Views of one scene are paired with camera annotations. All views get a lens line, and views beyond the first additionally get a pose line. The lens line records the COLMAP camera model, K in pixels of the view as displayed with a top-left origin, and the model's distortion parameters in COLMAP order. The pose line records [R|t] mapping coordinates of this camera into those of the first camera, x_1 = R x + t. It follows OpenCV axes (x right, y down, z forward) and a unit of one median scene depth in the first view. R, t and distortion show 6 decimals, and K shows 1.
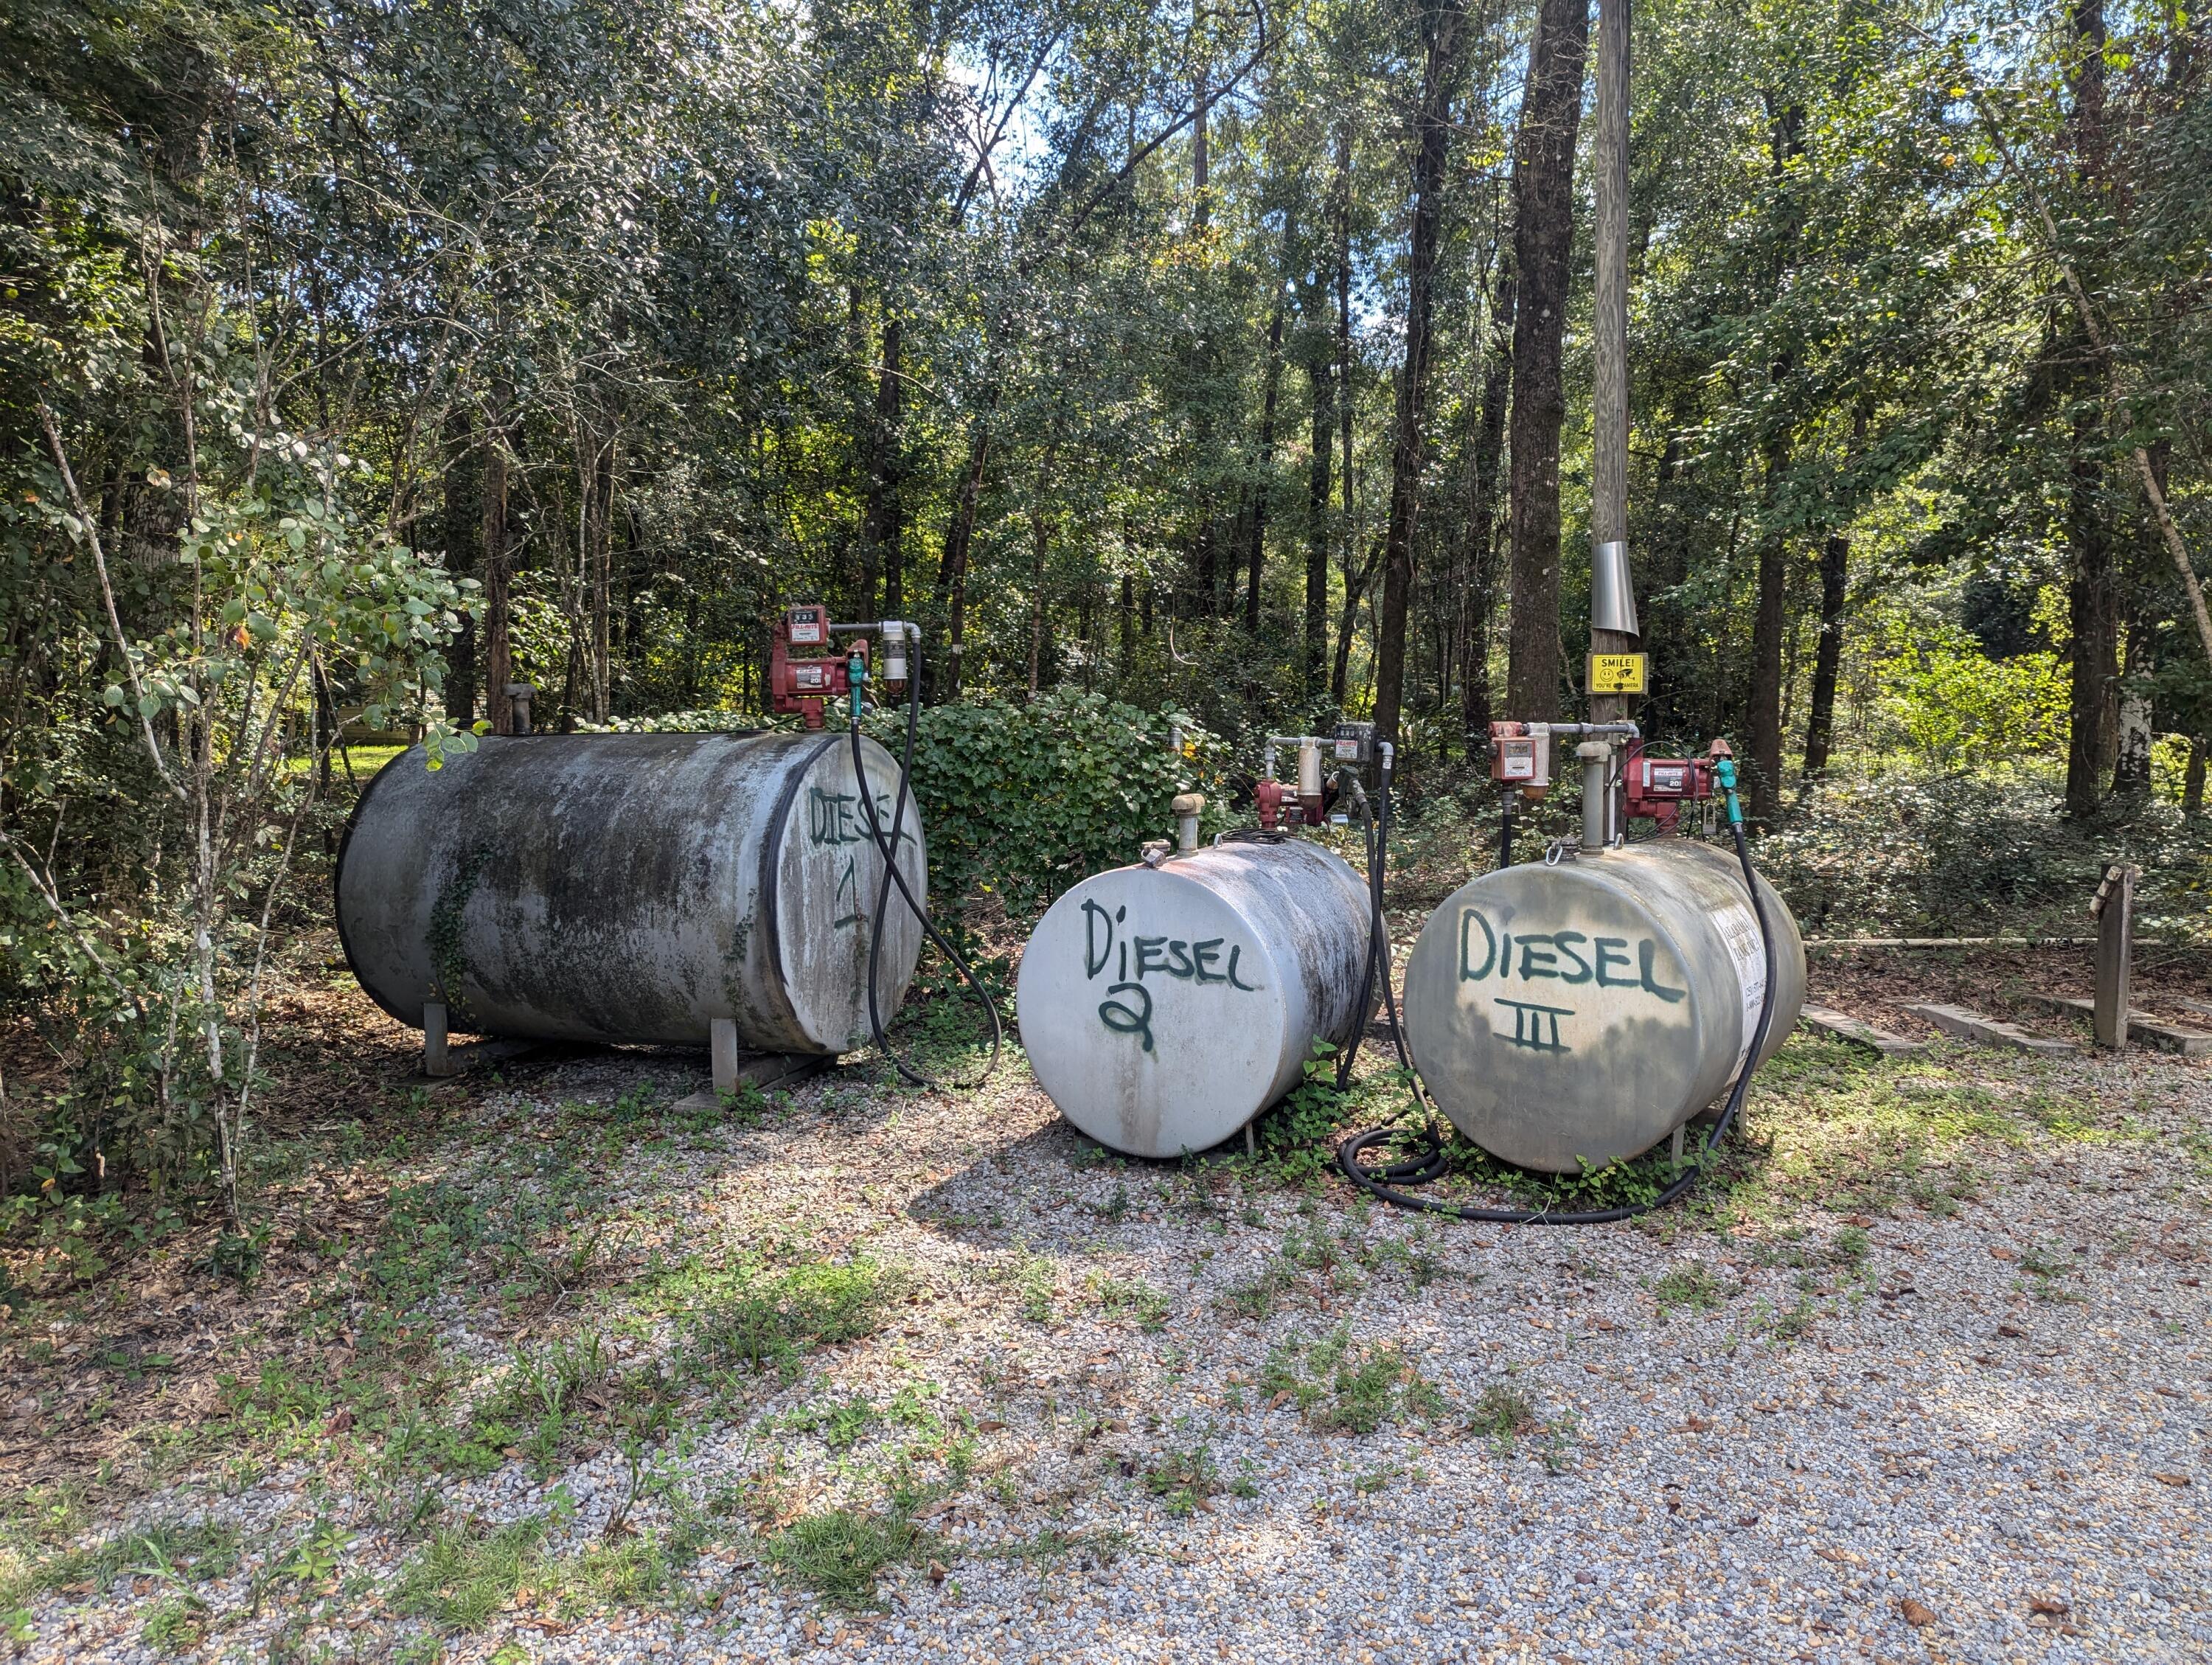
lens RADIAL K [[1550.8, 0, 1101.0], [0, 1550.8, 833.6], [0, 0, 1]] dist [0.005532, -0.003694]
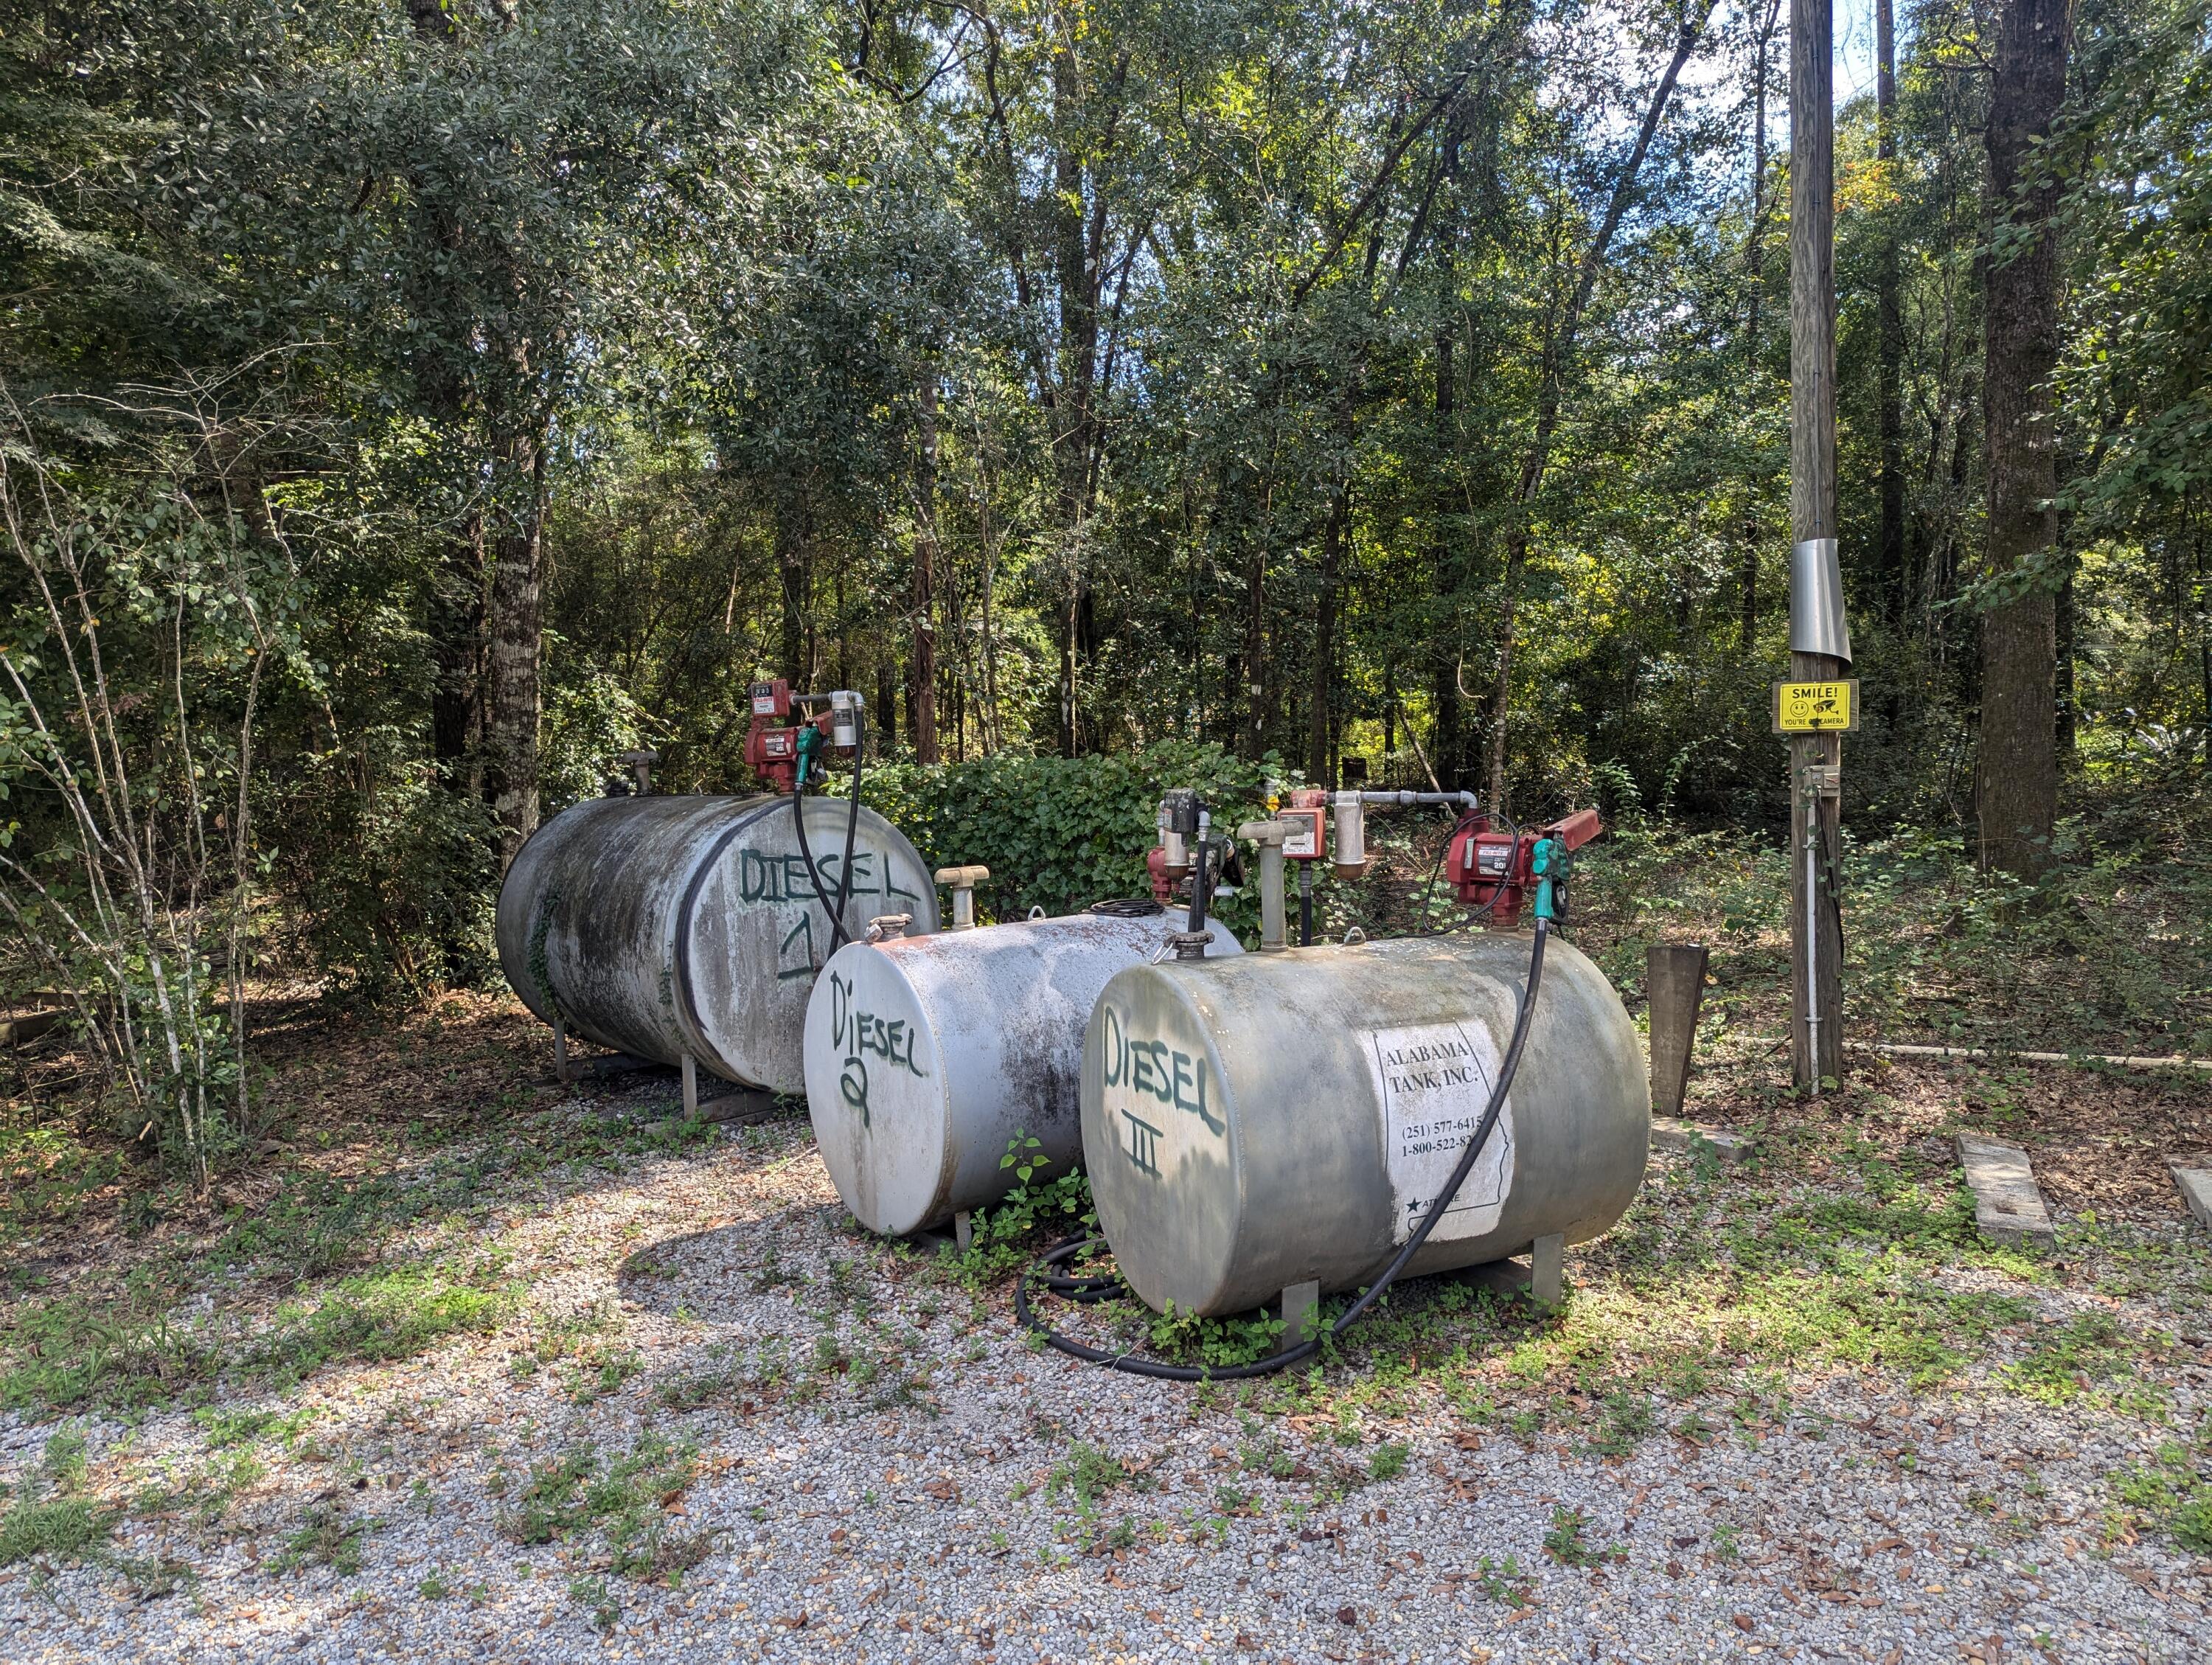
lens RADIAL K [[1550.8, 0, 1102.5], [0, 1550.8, 823.9], [0, 0, 1]] dist [0.005532, -0.003694]
pose [[0.876176, 0.009391, -0.481900, 0.645899], [-0.015420, 0.999845, -0.008552, -0.048612], [0.481745, 0.014924, 0.876185, 0.196839]]
